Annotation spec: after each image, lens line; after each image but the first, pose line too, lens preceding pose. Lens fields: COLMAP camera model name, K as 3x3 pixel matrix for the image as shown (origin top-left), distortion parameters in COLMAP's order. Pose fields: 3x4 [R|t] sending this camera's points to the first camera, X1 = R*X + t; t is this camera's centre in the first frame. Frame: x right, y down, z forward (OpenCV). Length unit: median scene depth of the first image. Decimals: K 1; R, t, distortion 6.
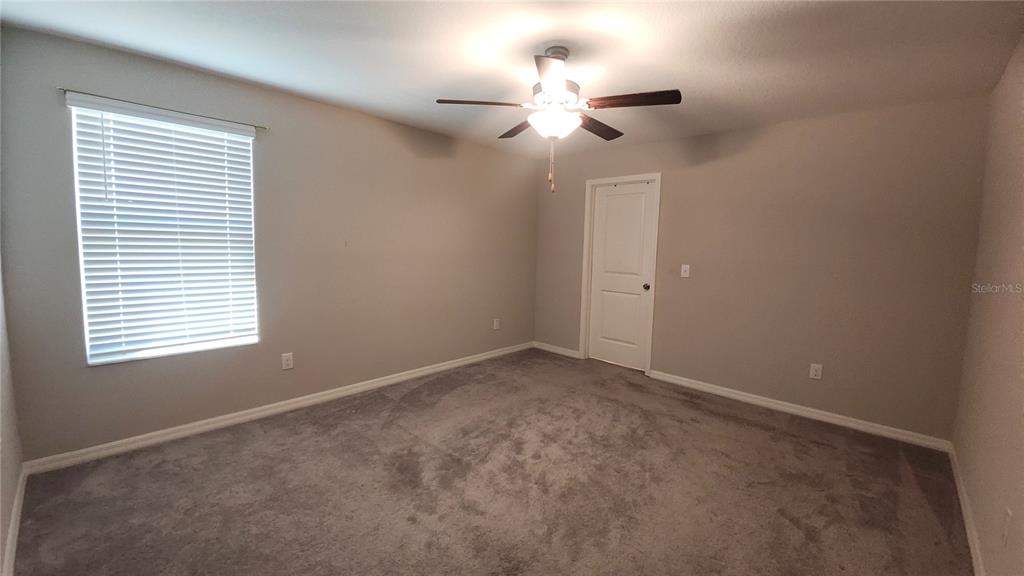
lens RADIAL K [[405.0, 0, 512.0], [0, 405.0, 288.0], [0, 0, 1]] dist [-0.002183, -0.010881]
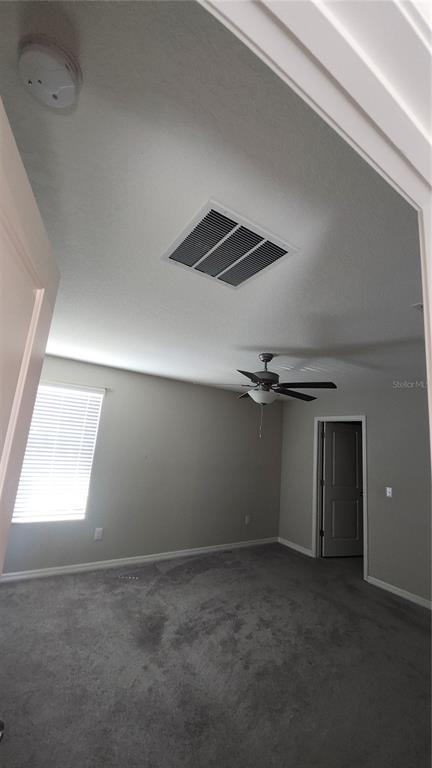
lens RADIAL K [[303.8, 0, 216.2], [0, 303.8, 386.4], [0, 0, 1]] dist [-0.002183, -0.010881]
pose [[0.972250, 0.004537, -0.233902, 0.164538], [-0.074376, 0.953934, -0.290652, -0.058752], [0.221809, 0.299983, 0.927799, -0.154365]]
